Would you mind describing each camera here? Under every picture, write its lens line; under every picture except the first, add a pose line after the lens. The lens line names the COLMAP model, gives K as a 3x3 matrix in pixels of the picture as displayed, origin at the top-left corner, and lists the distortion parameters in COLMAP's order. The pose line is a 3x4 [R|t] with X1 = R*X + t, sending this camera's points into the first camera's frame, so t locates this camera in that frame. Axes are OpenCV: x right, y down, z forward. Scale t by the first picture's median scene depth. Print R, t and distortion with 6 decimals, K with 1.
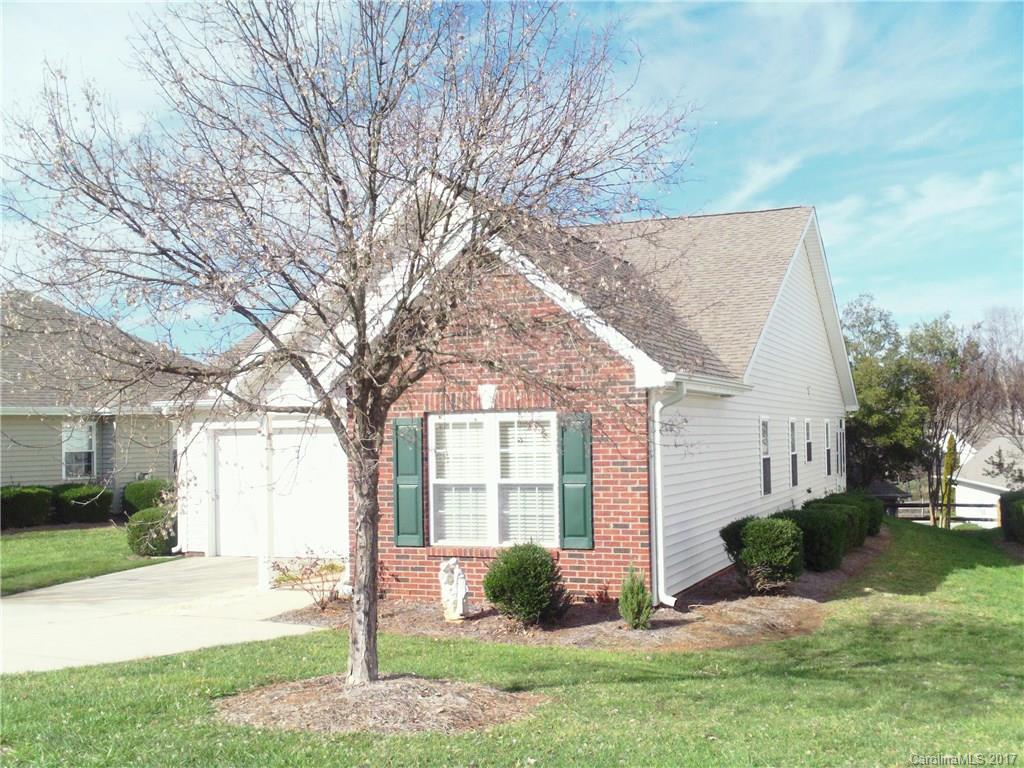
lens RADIAL K [[1122.5, 0, 515.0], [0, 1122.5, 408.0], [0, 0, 1]] dist [-0.011334, -0.008441]
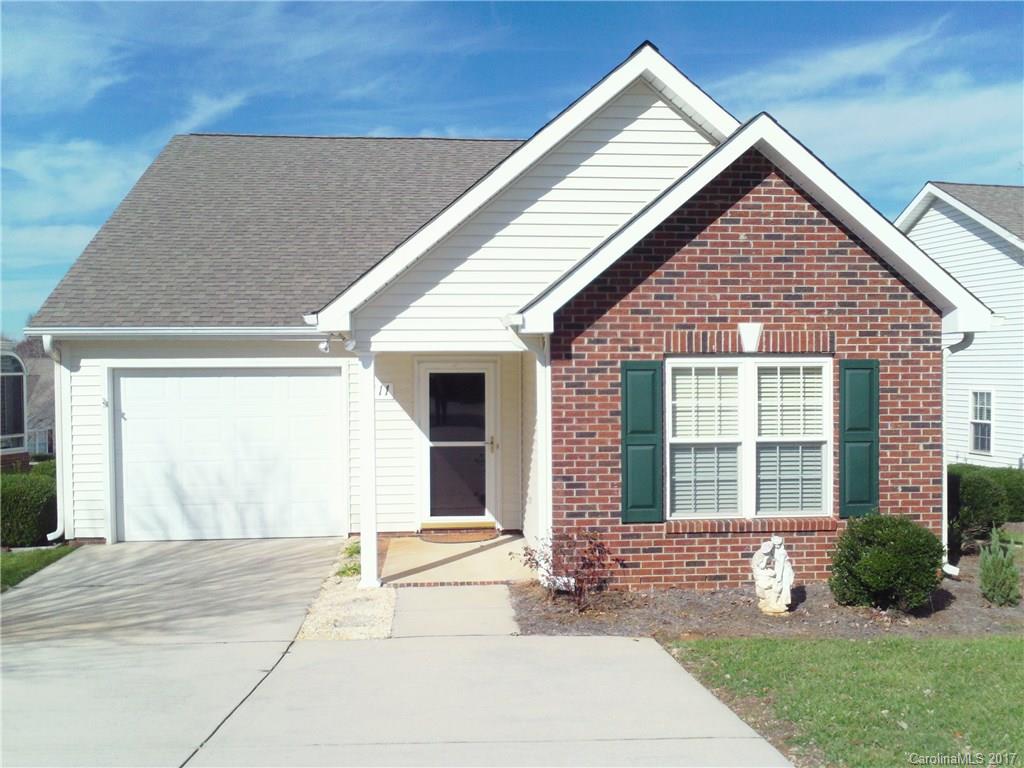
lens RADIAL K [[1122.5, 0, 515.0], [0, 1122.5, 408.0], [0, 0, 1]] dist [-0.011334, -0.008441]
pose [[0.882662, -0.002276, 0.470003, -0.561541], [-0.022963, 0.998585, 0.047960, 0.006454], [-0.469447, -0.053125, 0.881361, 0.356009]]
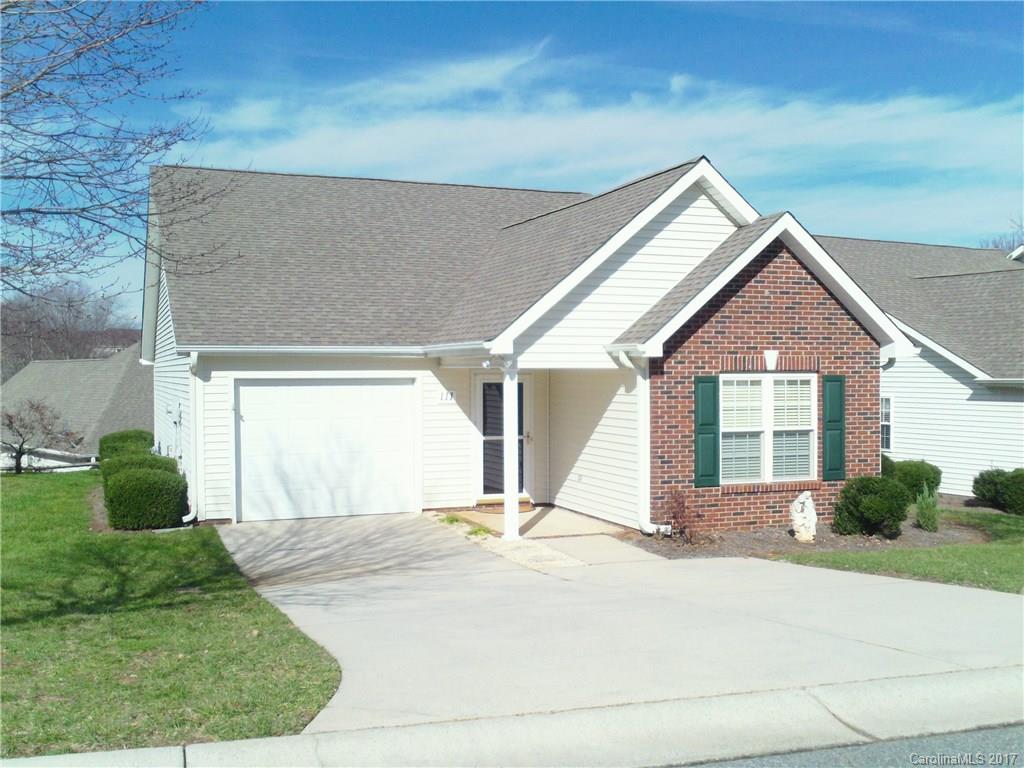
lens RADIAL K [[1122.5, 0, 515.0], [0, 1122.5, 408.0], [0, 0, 1]] dist [-0.011334, -0.008441]
pose [[0.715714, -0.005539, 0.698372, -1.073162], [-0.028127, 0.998929, 0.036748, 0.005273], [-0.697827, -0.045944, 0.714791, 0.322303]]
